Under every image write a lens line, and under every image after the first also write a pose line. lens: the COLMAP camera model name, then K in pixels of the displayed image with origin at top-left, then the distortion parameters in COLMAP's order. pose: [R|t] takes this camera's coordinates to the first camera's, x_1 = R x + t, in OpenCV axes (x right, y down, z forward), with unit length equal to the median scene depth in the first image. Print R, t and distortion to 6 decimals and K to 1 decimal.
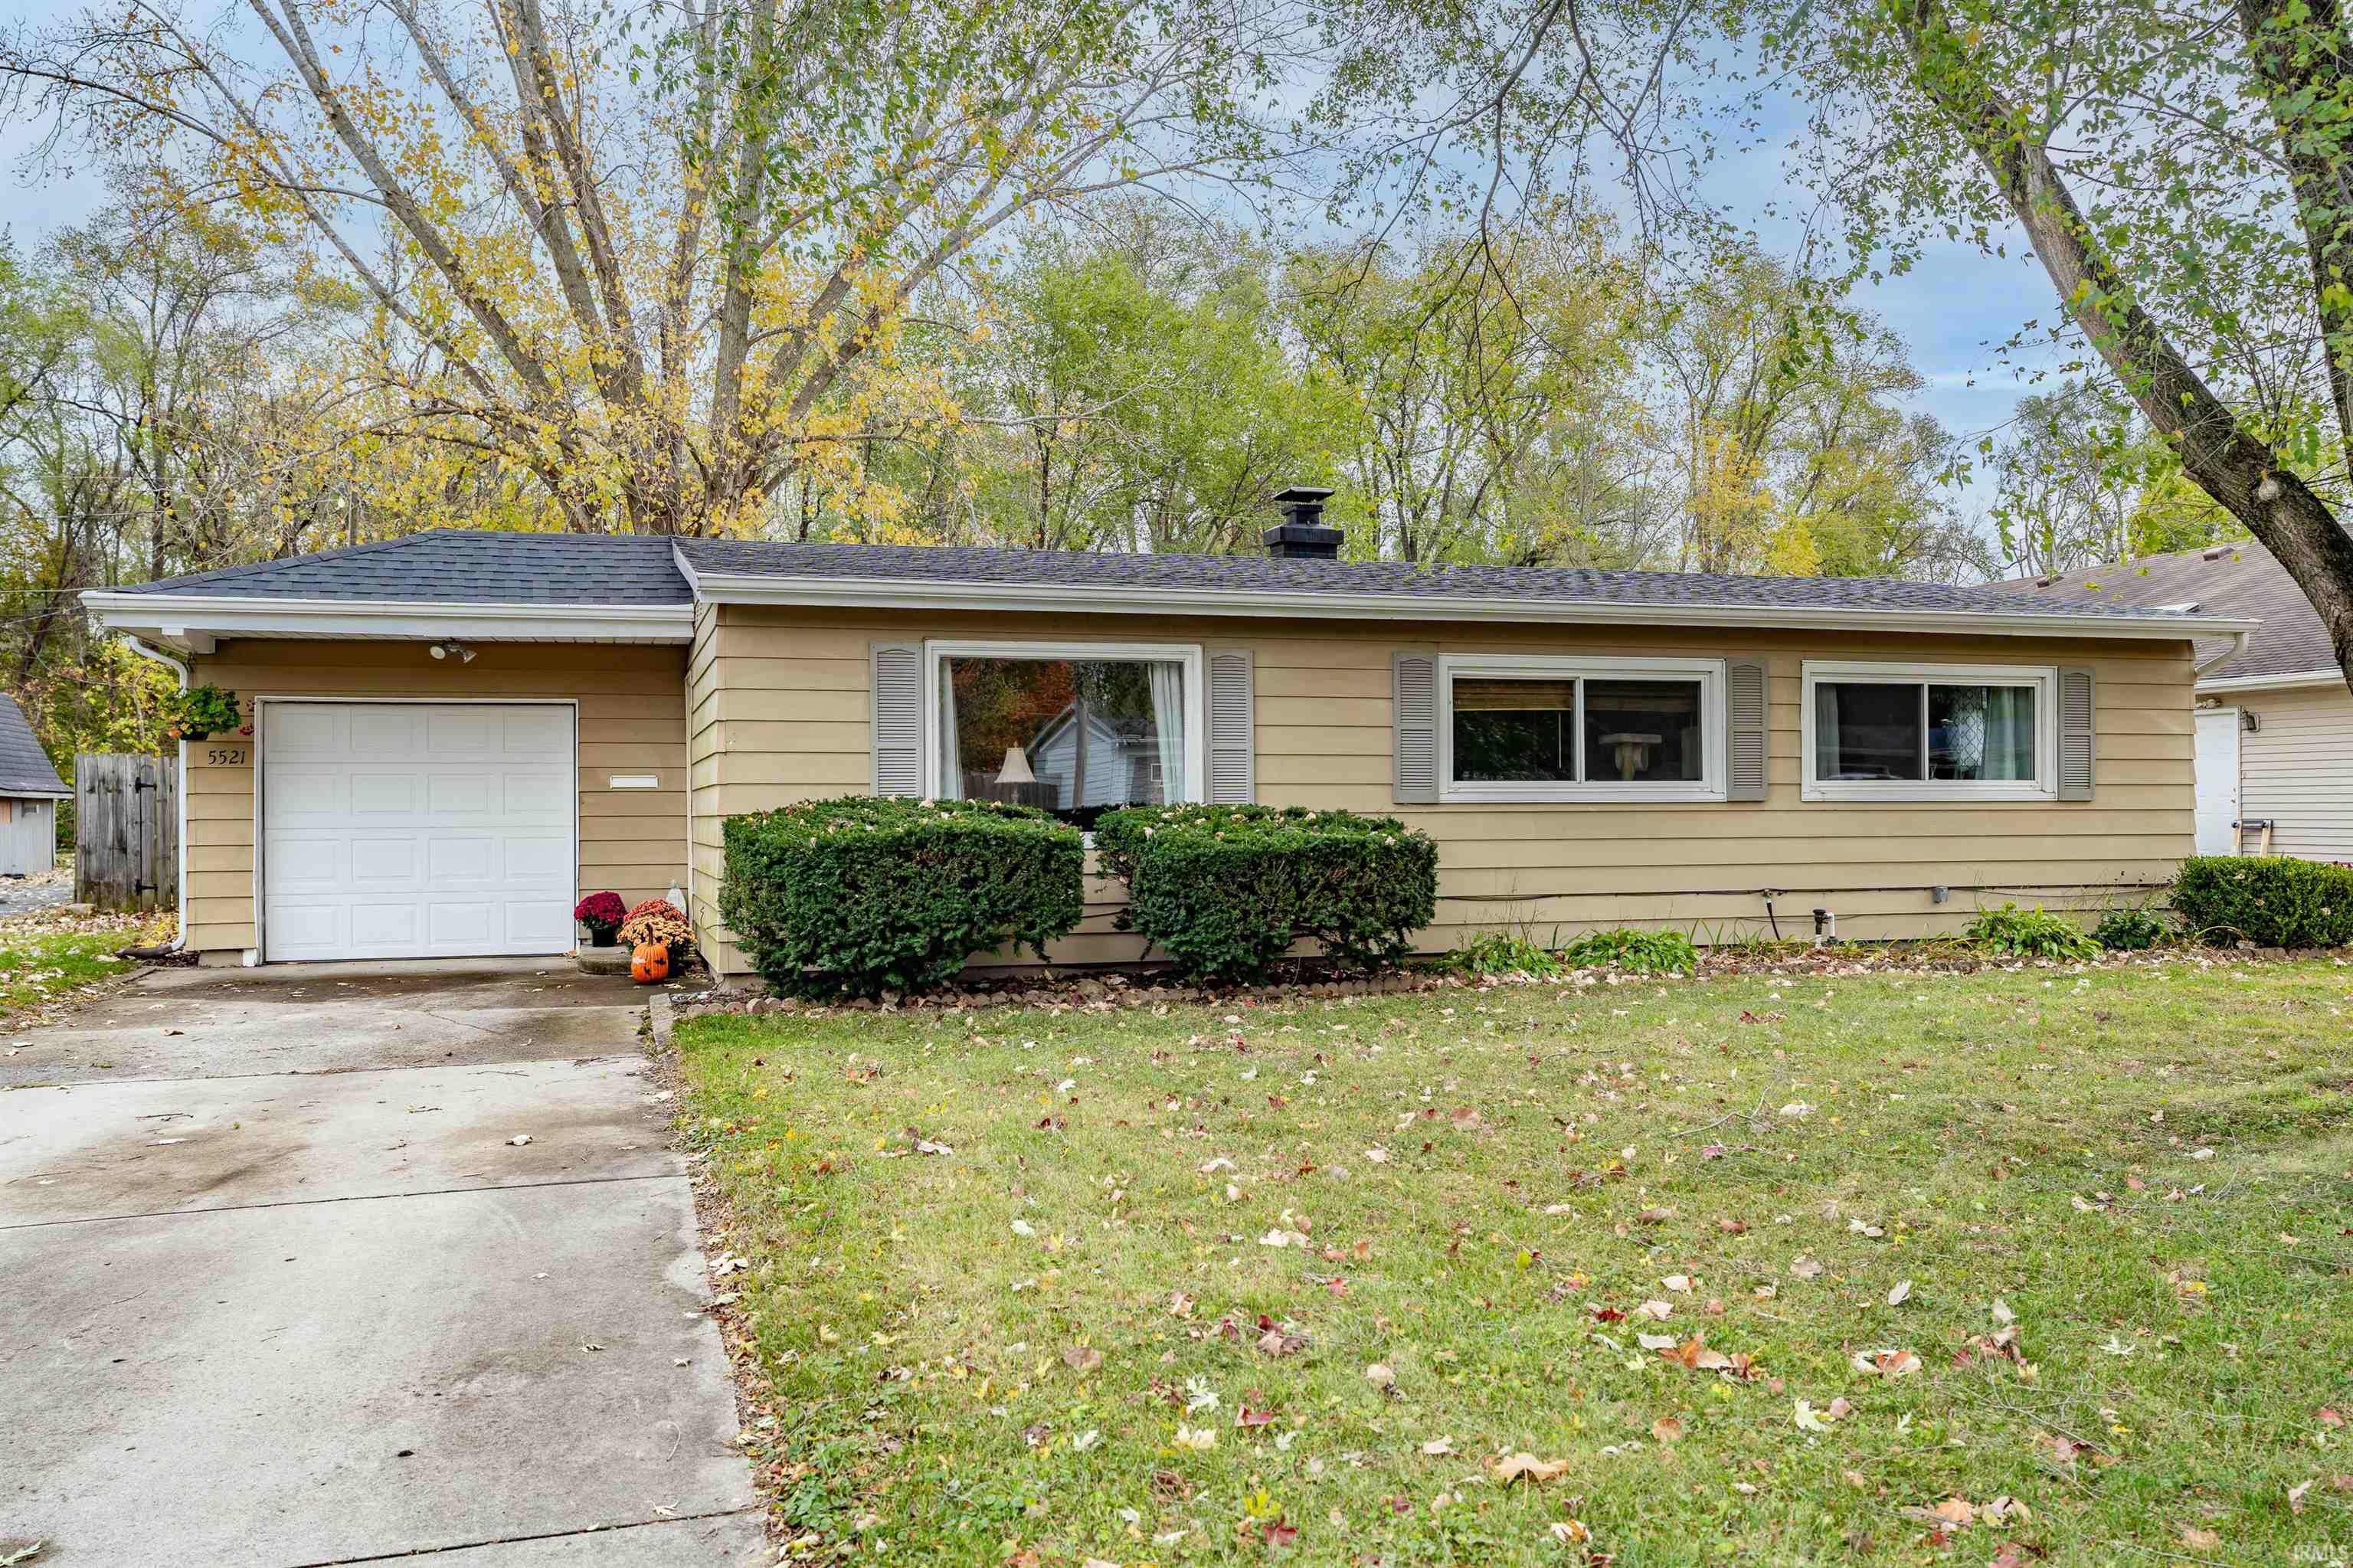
lens RADIAL K [[1831.4, 0, 1176.5], [0, 1831.4, 784.0], [0, 0, 1]] dist [0.018678, 0.005364]
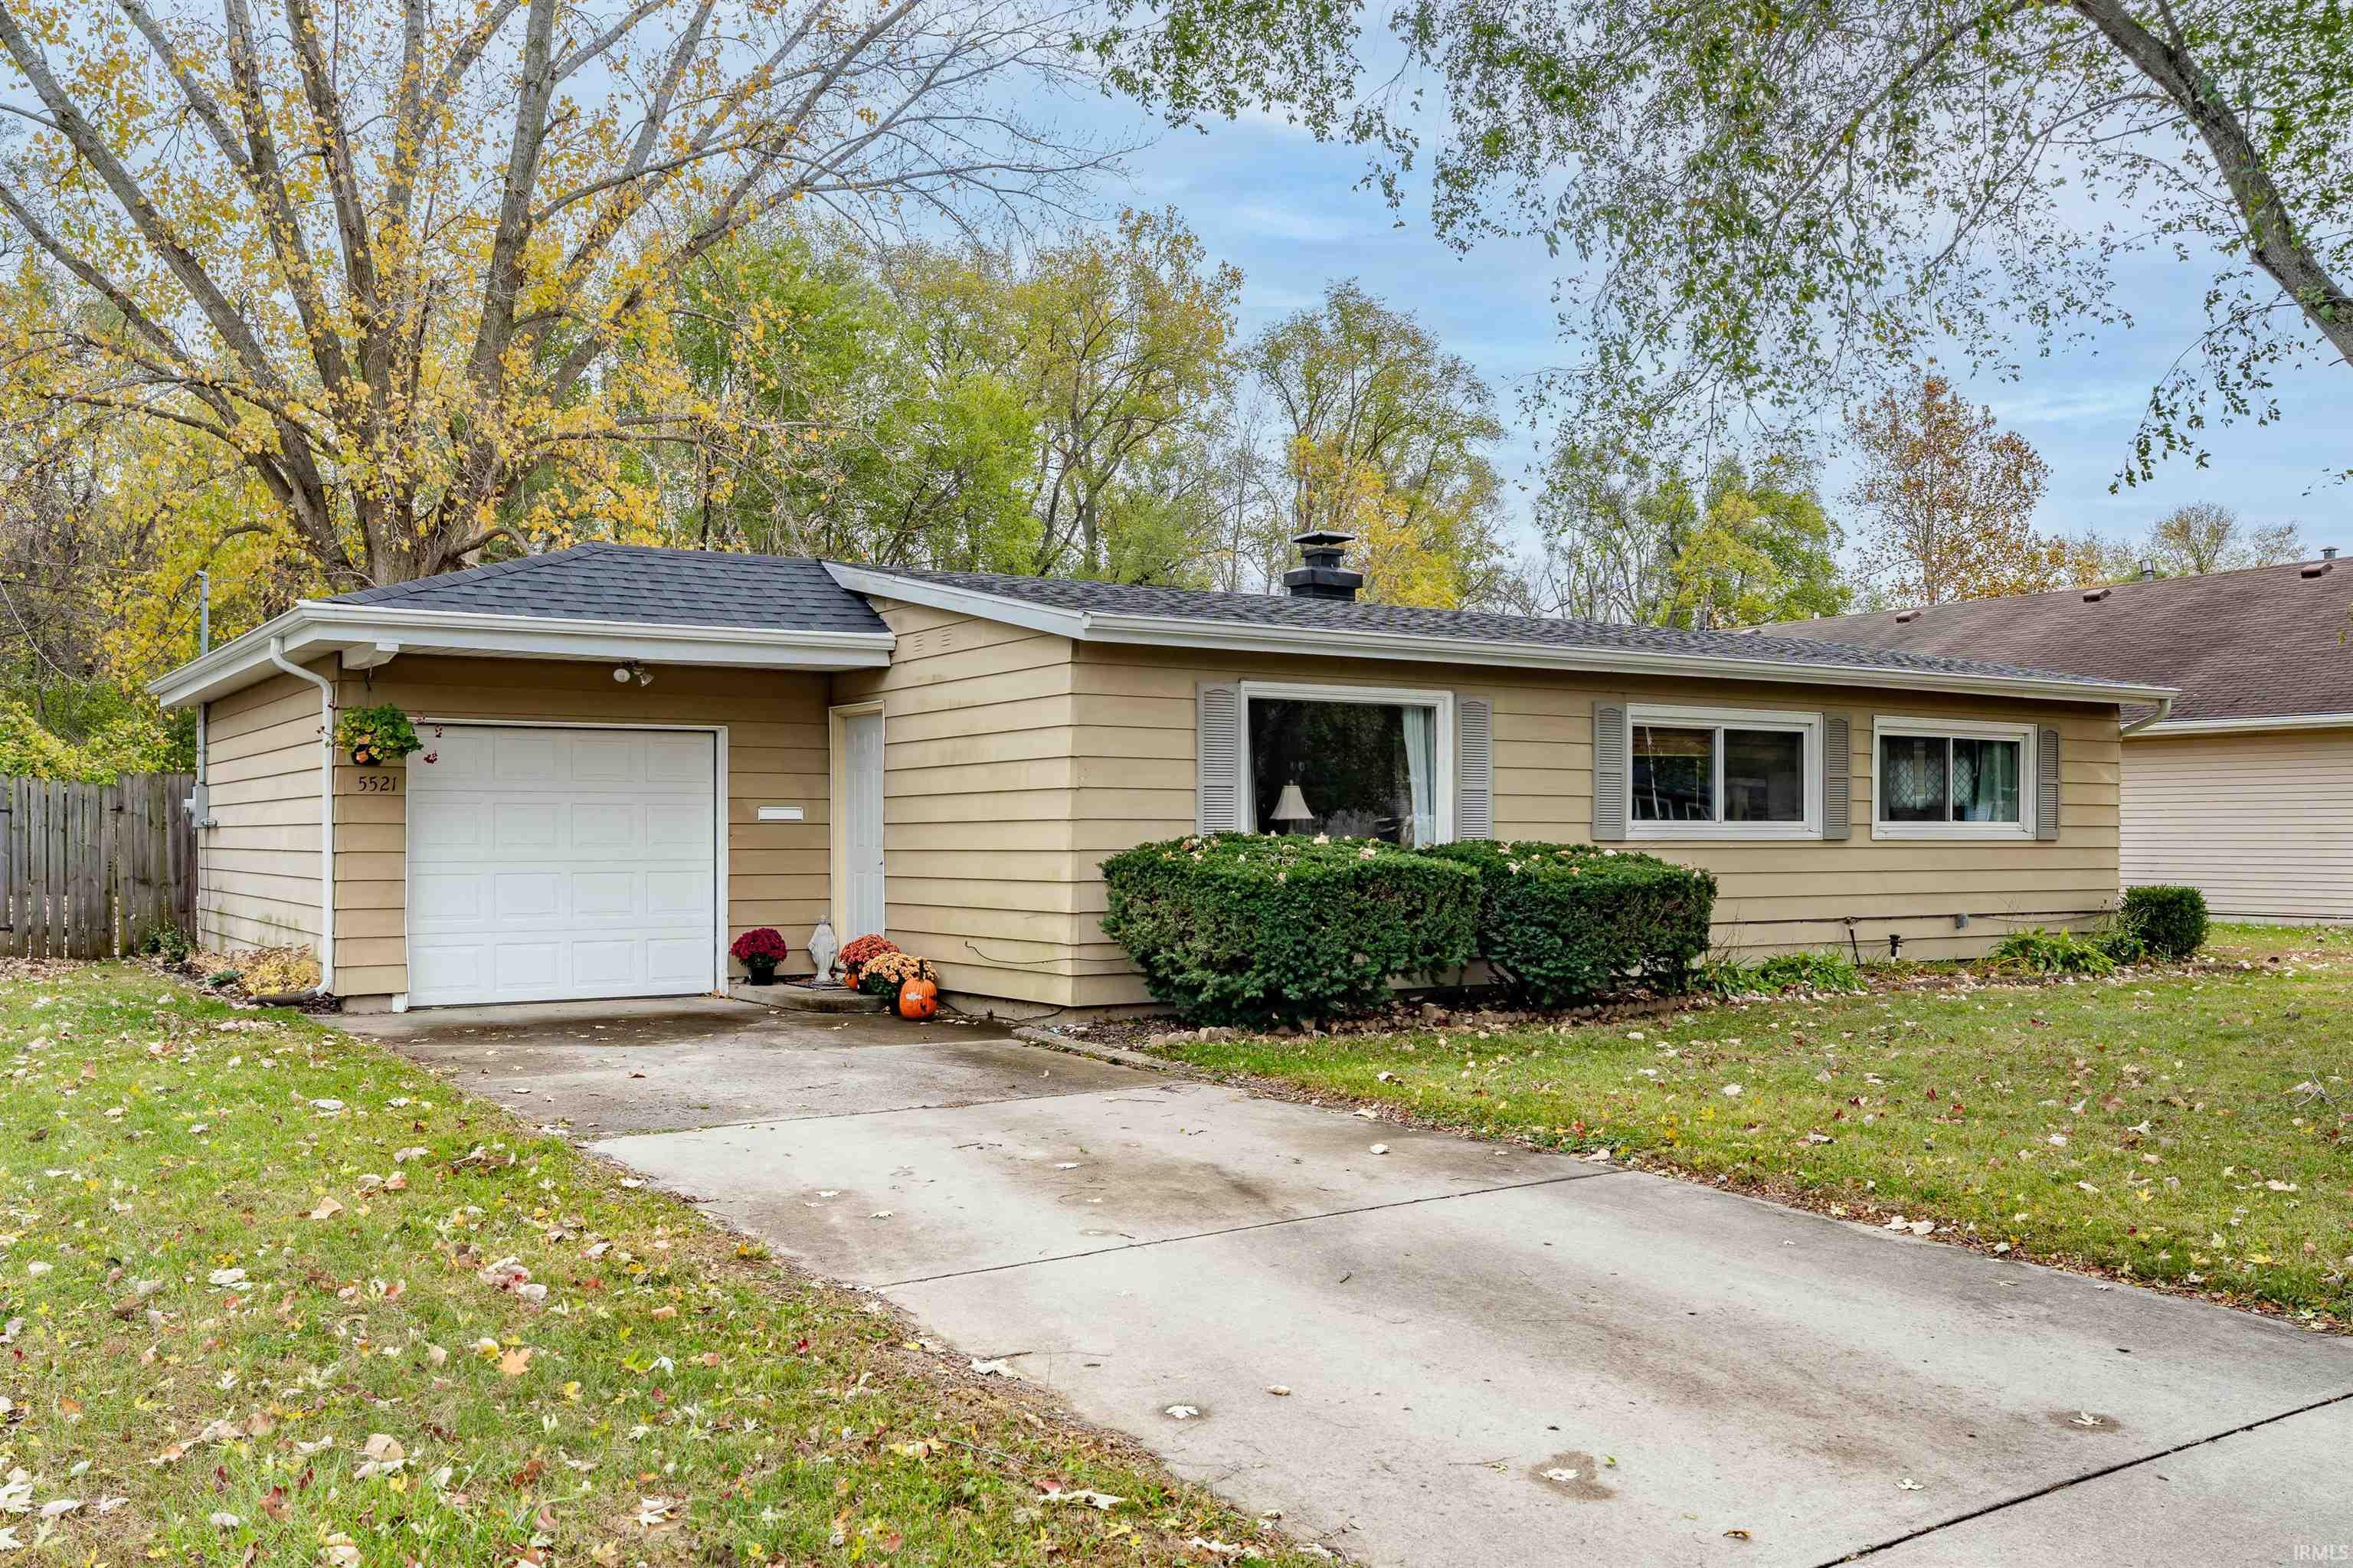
lens RADIAL K [[1944.1, 0, 1176.9], [0, 1944.1, 829.6], [0, 0, 1]] dist [0.013522, 0.003372]
pose [[0.960467, 0.005736, 0.278335, -0.415528], [-0.008320, 0.999933, 0.008103, -0.002954], [-0.278269, -0.010098, 0.960450, -0.039040]]
